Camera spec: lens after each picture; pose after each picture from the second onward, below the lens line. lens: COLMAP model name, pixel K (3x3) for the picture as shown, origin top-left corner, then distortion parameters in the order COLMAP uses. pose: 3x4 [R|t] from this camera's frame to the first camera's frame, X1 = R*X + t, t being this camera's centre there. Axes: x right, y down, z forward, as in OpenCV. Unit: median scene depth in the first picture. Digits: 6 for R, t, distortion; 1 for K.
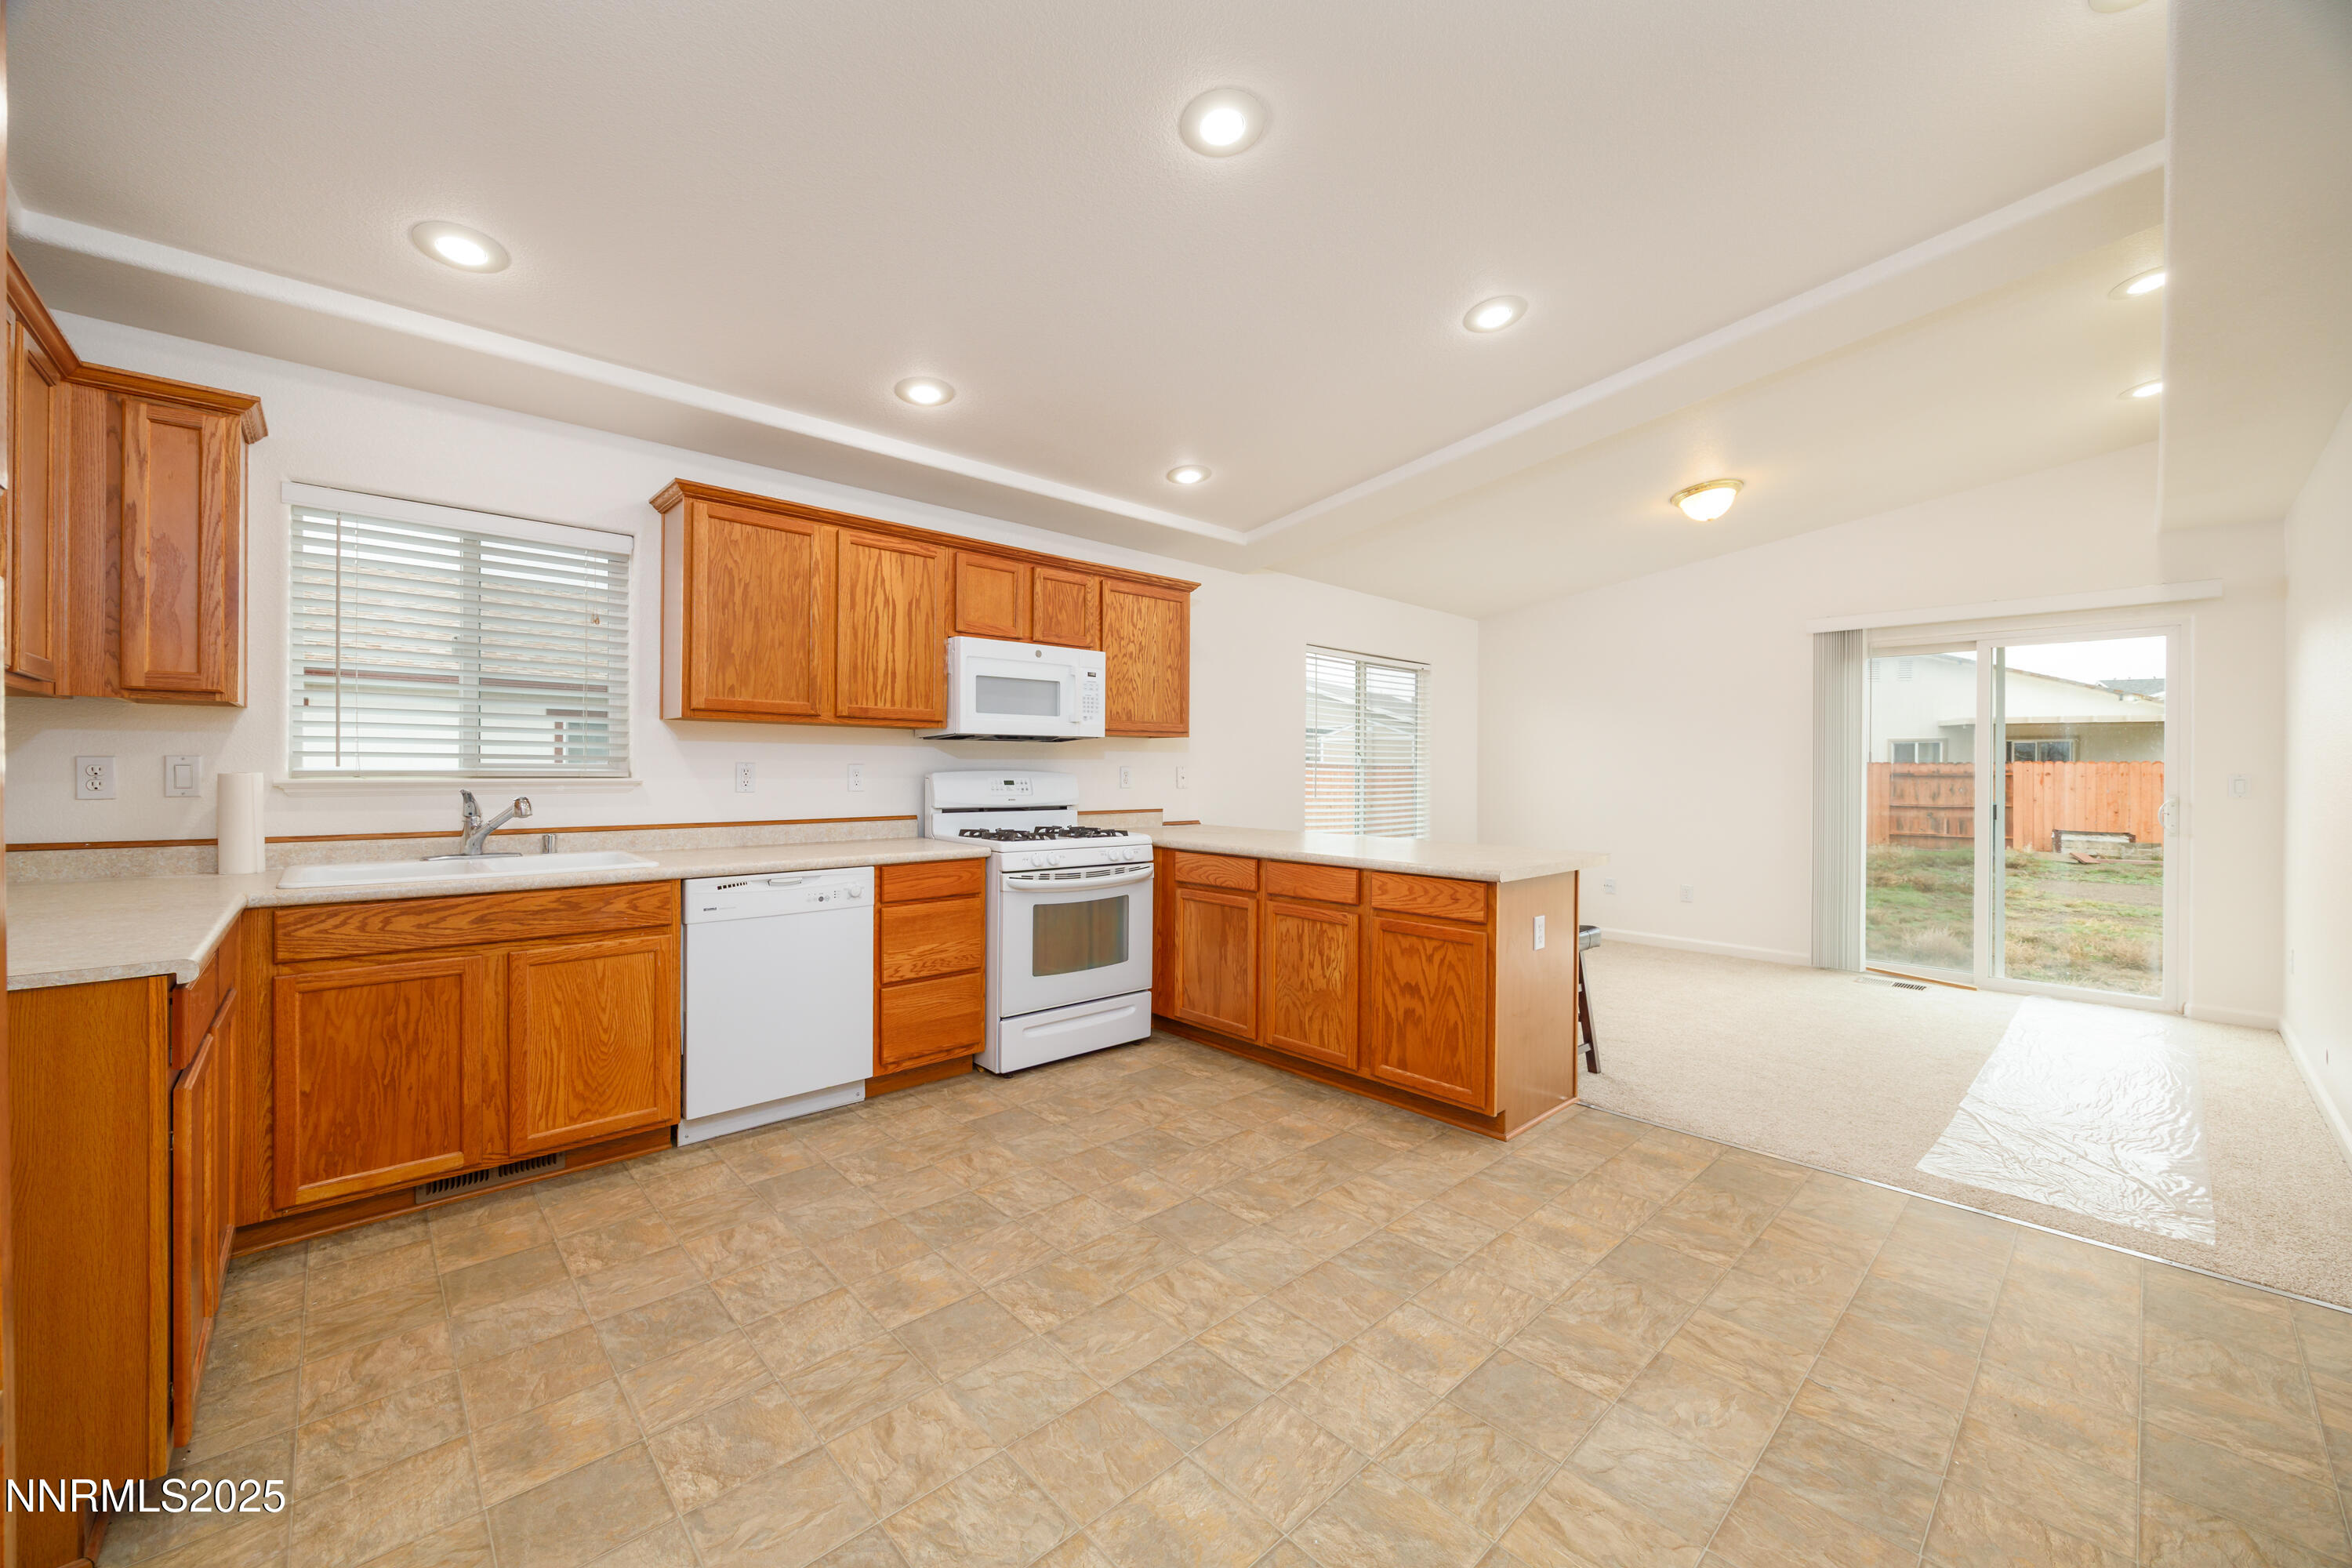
lens RADIAL K [[904.4, 0, 1187.2], [0, 904.4, 769.6], [0, 0, 1]] dist [-0.002514, 0.000170]
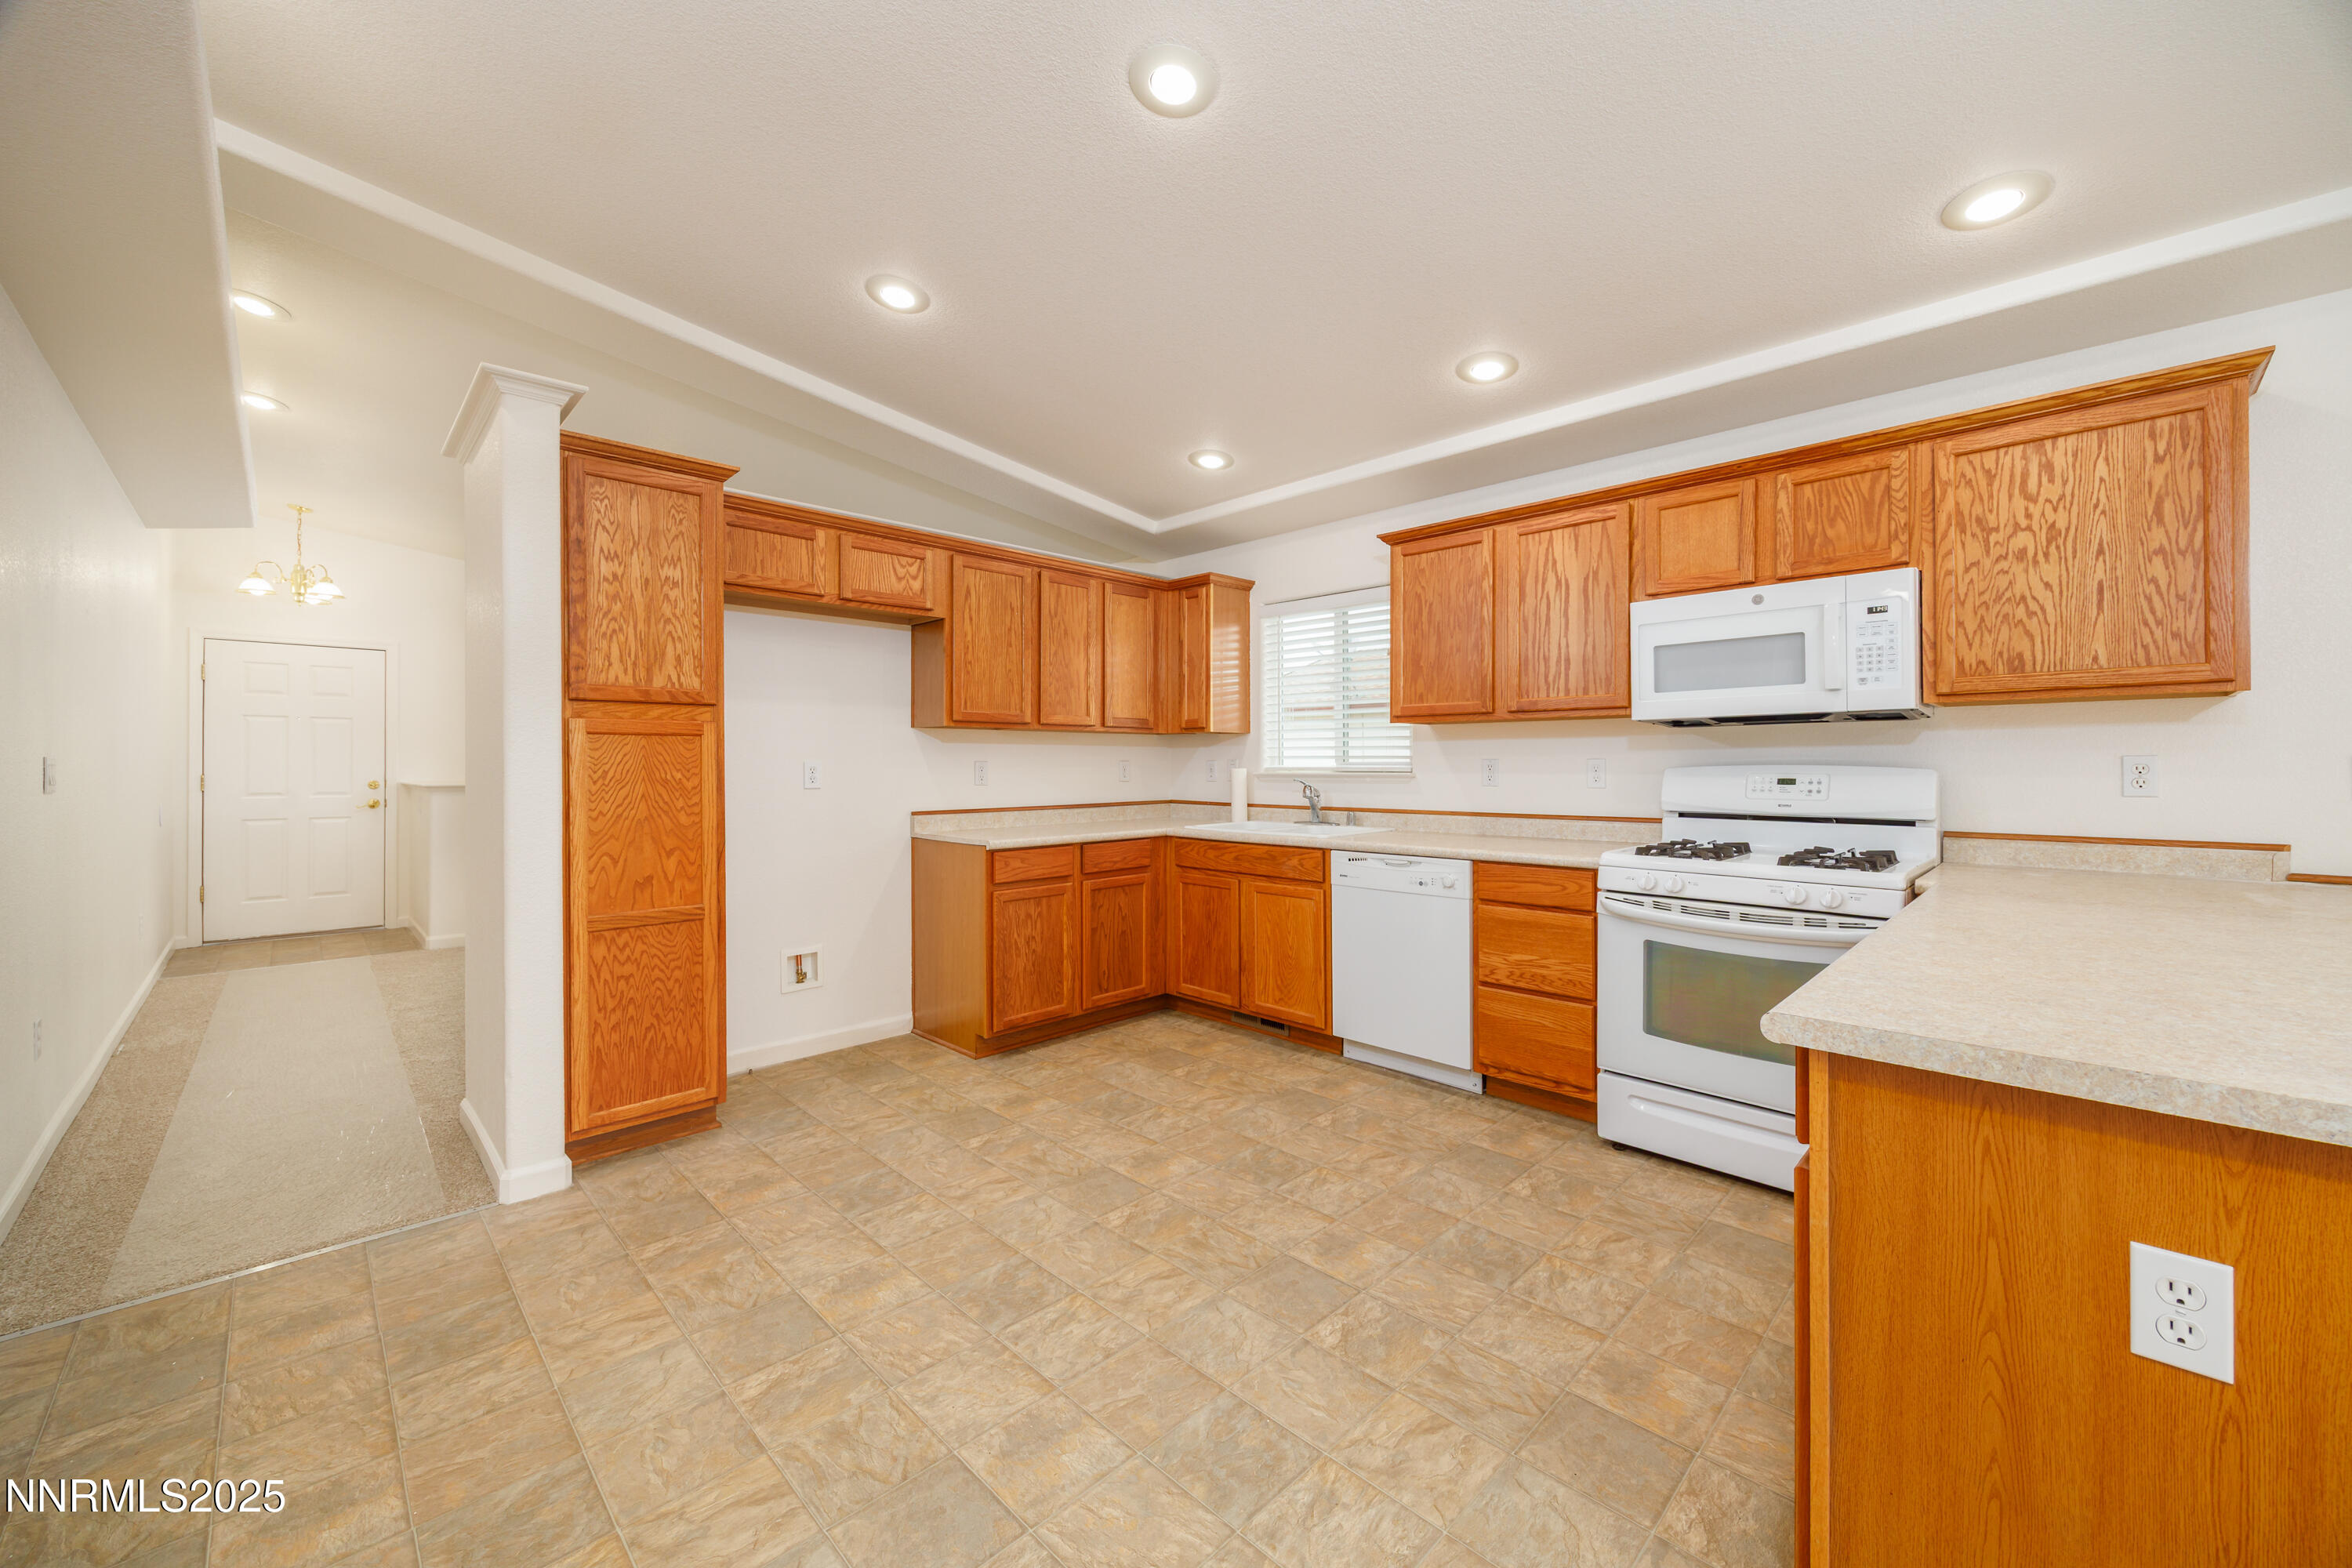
lens RADIAL K [[904.4, 0, 1182.8], [0, 904.4, 761.5], [0, 0, 1]] dist [-0.002514, 0.000170]
pose [[0.029220, -0.009090, -0.999532, 0.727981], [0.003590, 0.999953, -0.008989, 0.004748], [0.999567, -0.003325, 0.029252, 0.727811]]
